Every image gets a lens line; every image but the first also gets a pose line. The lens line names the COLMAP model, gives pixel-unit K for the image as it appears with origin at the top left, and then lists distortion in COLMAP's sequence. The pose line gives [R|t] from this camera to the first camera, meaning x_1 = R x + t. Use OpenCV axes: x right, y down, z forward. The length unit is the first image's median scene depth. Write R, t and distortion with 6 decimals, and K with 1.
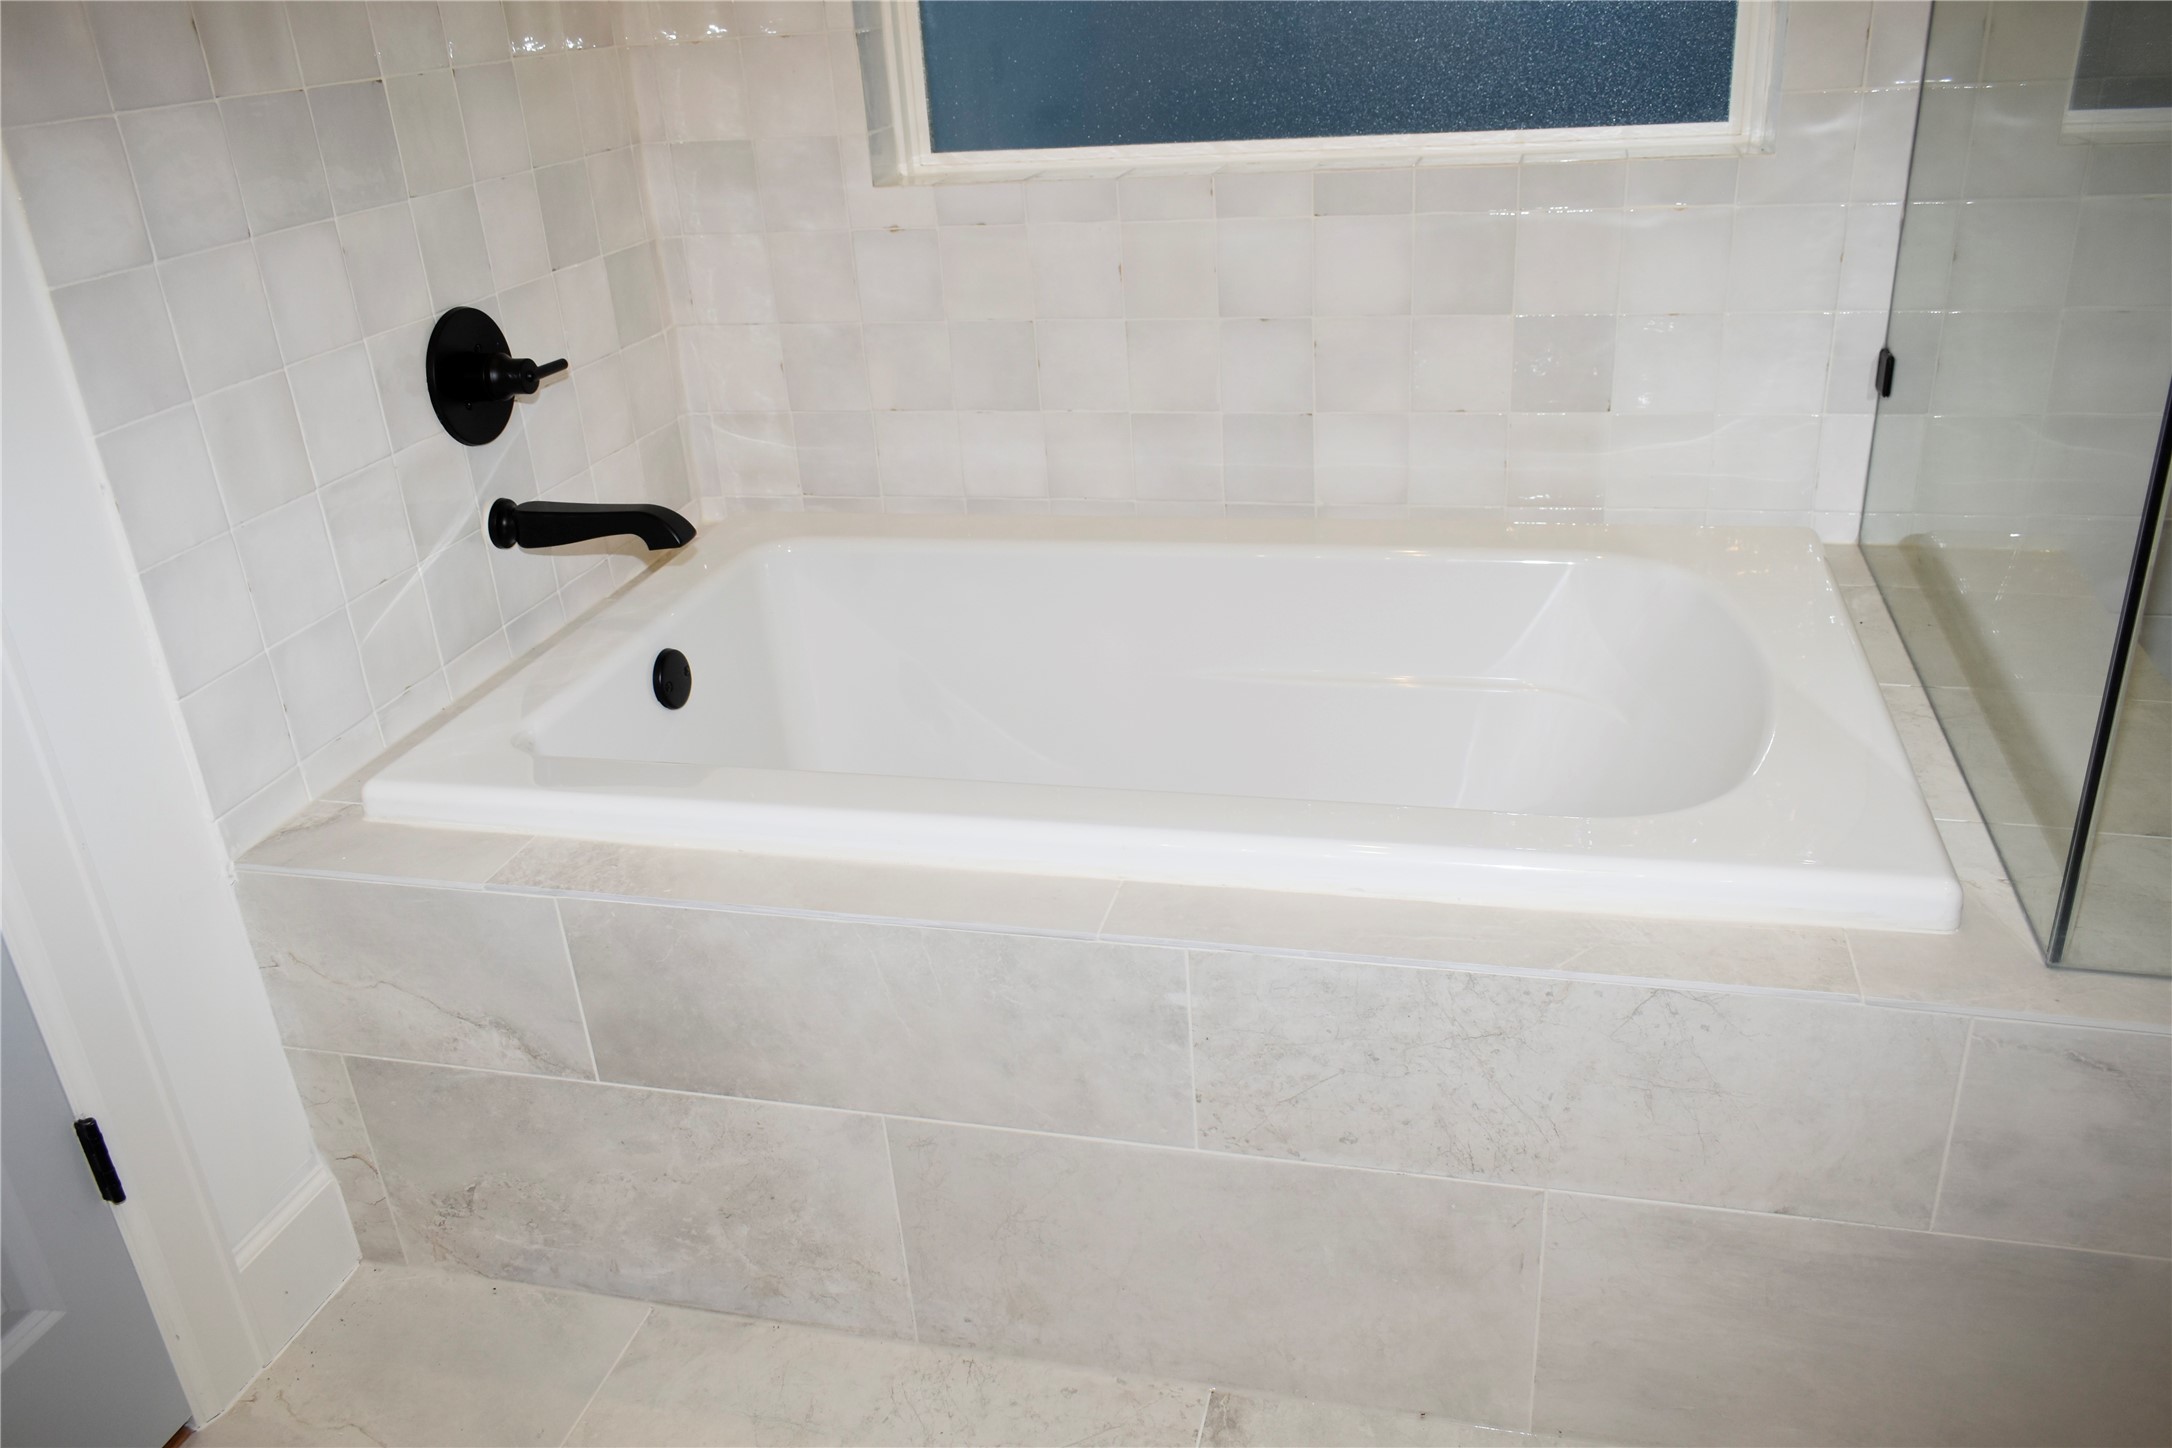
lens RADIAL K [[1681.5, 0, 1086.1], [0, 1681.5, 726.3], [0, 0, 1]] dist [-0.023429, 0.018979]
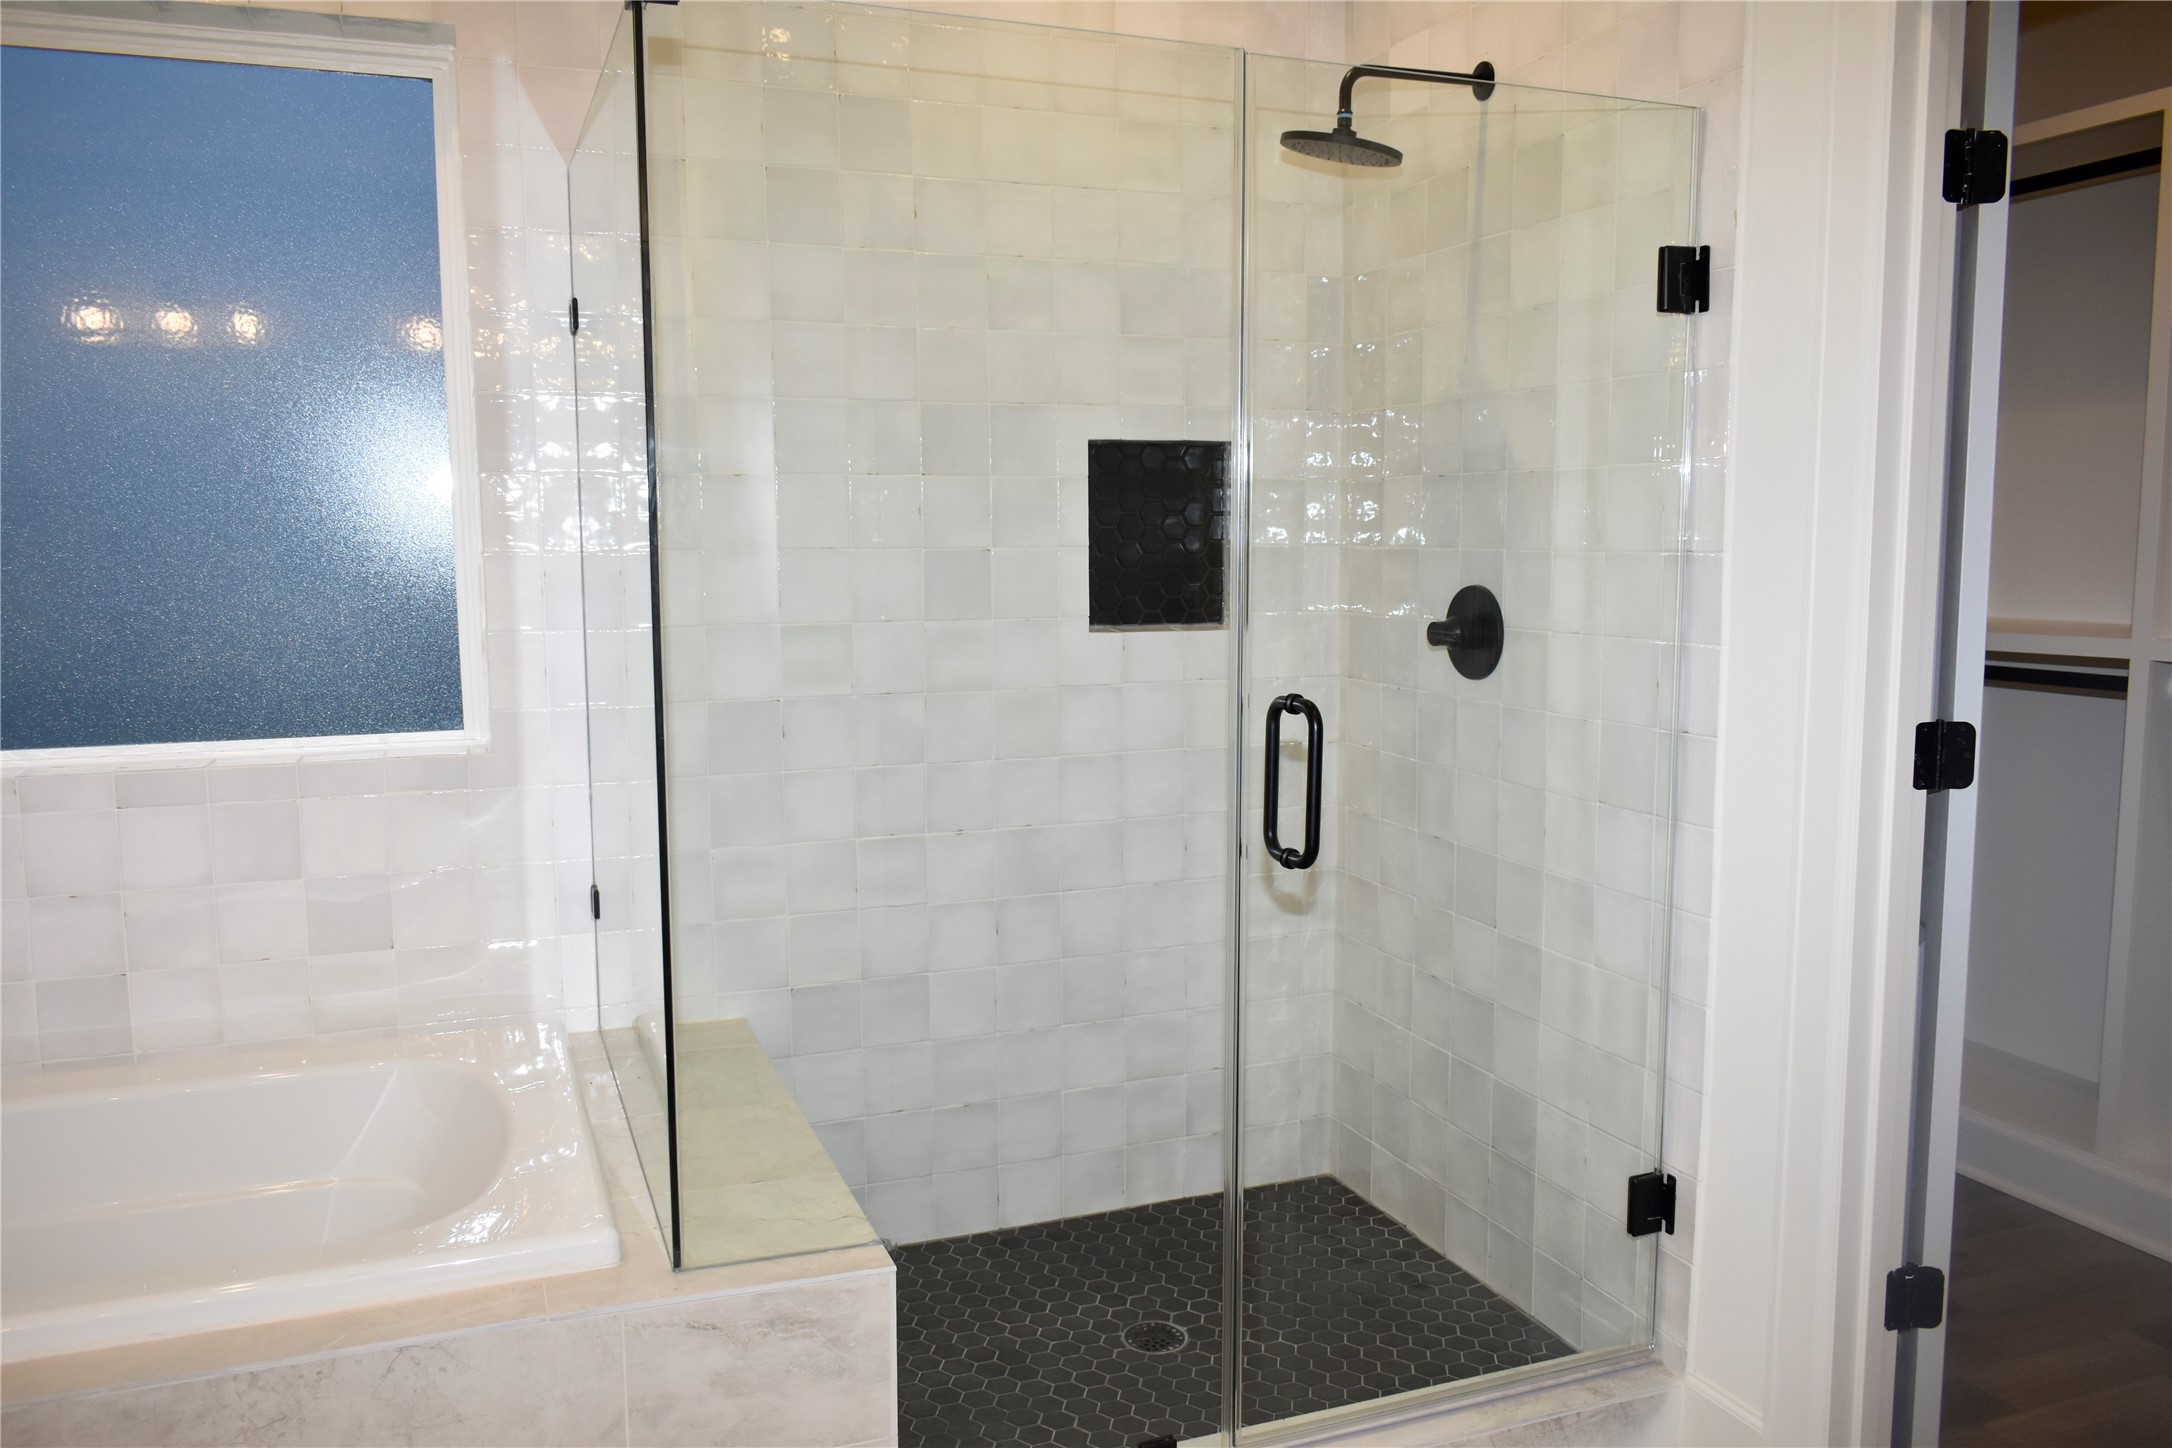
lens RADIAL K [[1681.5, 0, 1086.1], [0, 1681.5, 726.3], [0, 0, 1]] dist [-0.023429, 0.018979]
pose [[0.812623, -0.007694, 0.582739, 0.006696], [0.200381, 0.942639, -0.266983, 0.137961], [-0.547258, 0.333726, 0.767552, -0.444652]]
